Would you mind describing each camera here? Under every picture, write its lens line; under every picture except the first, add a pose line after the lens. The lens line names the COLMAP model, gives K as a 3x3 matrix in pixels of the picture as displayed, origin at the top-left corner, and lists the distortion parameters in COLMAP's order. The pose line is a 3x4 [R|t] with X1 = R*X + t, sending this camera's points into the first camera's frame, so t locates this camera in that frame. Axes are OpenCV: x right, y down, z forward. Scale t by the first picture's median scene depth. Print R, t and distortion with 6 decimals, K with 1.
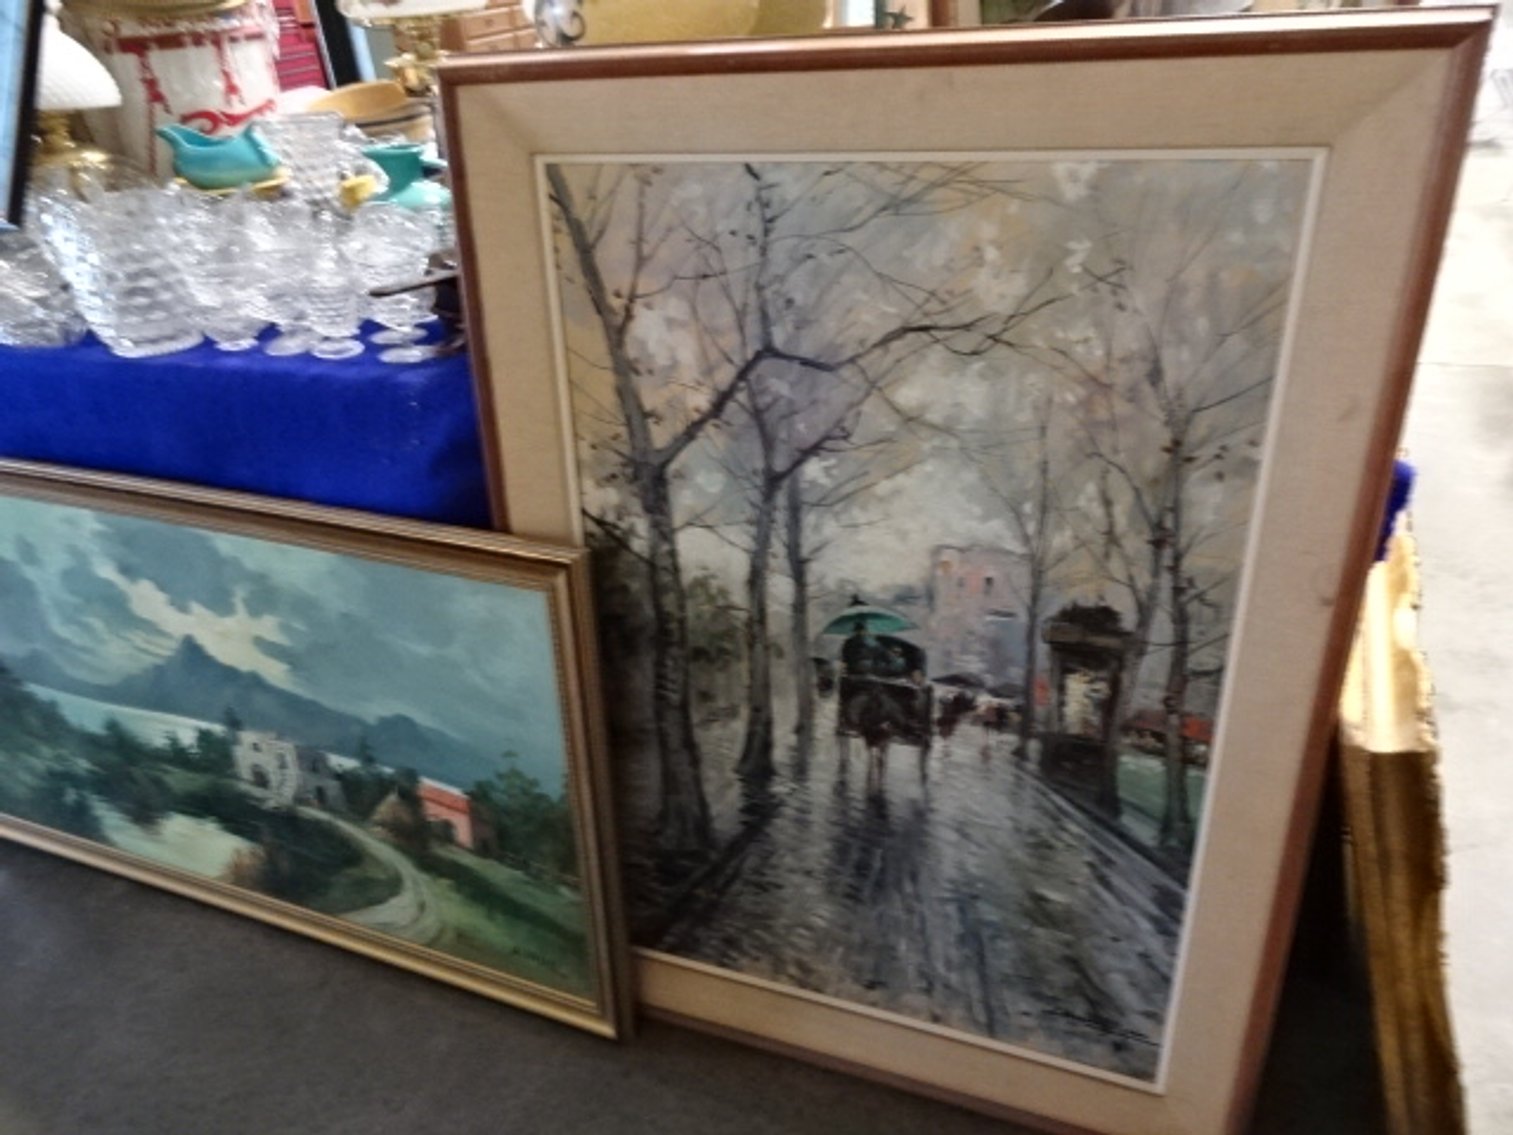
lens RADIAL K [[1078.4, 0, 758.8], [0, 1078.4, 574.8], [0, 0, 1]] dist [0.017050, -0.008349]
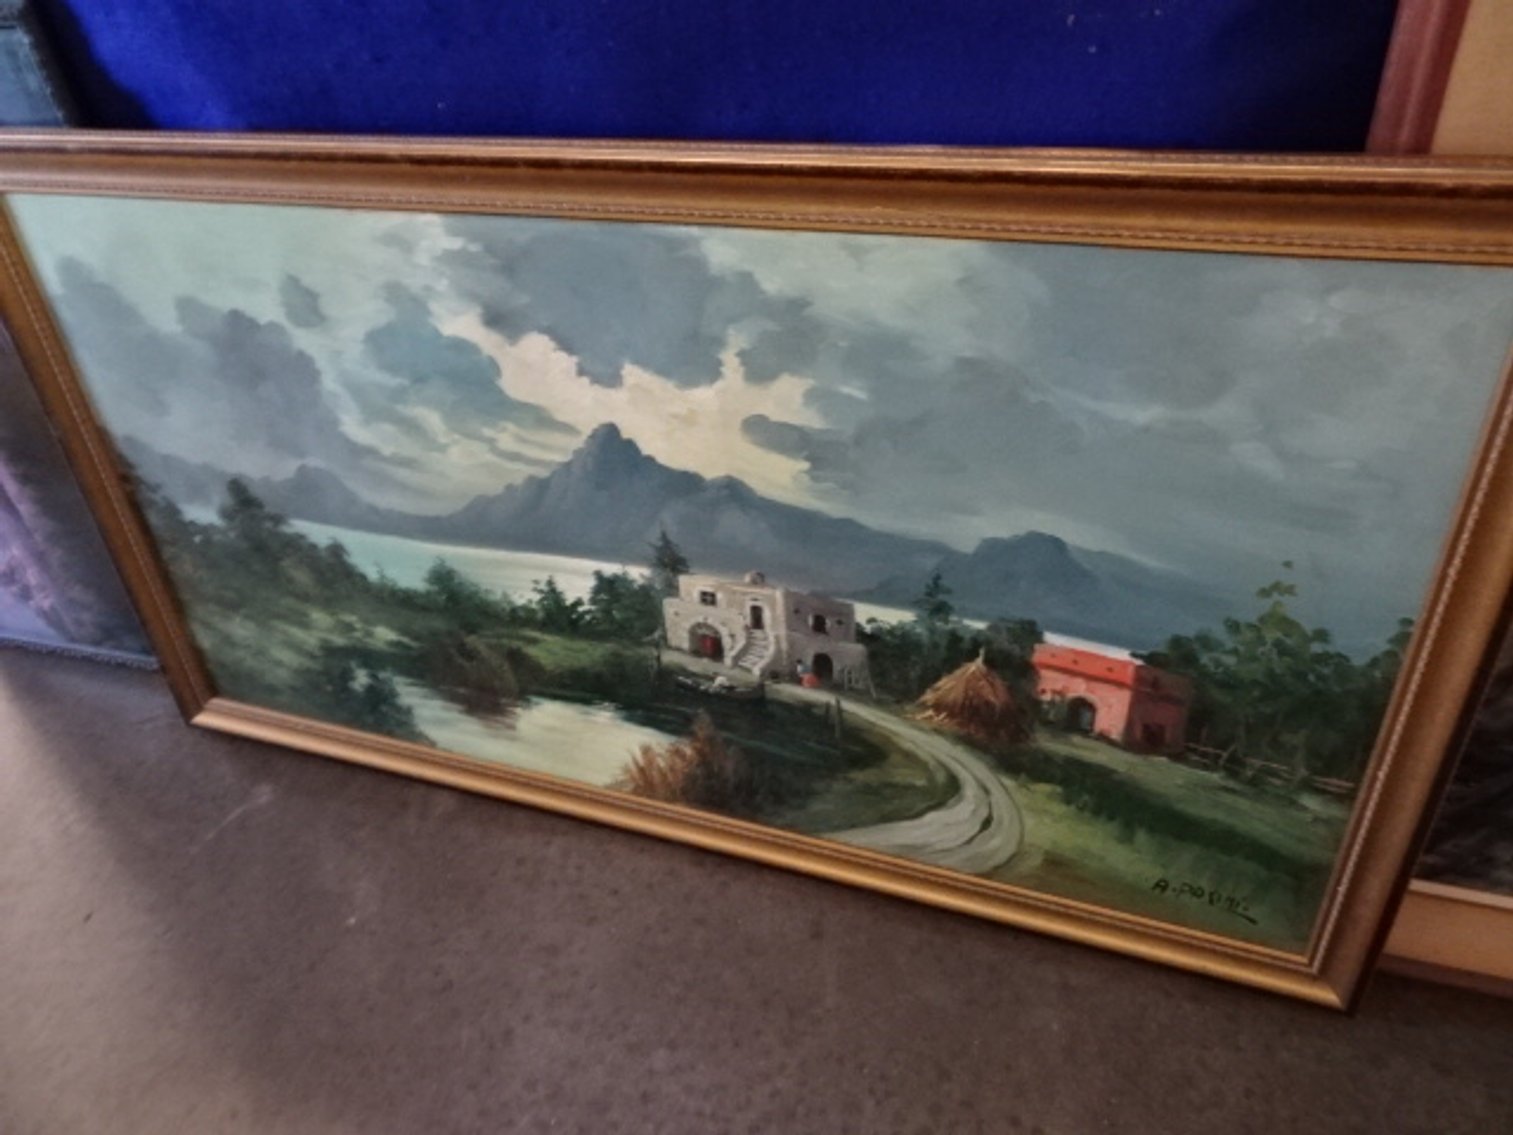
lens RADIAL K [[1078.4, 0, 754.0], [0, 1078.4, 565.5], [0, 0, 1]] dist [0.017050, -0.008349]
pose [[0.998309, -0.057642, 0.007490, -0.452277], [0.055576, 0.984295, 0.167553, 0.036710], [-0.017030, -0.166854, 0.985835, 0.387924]]
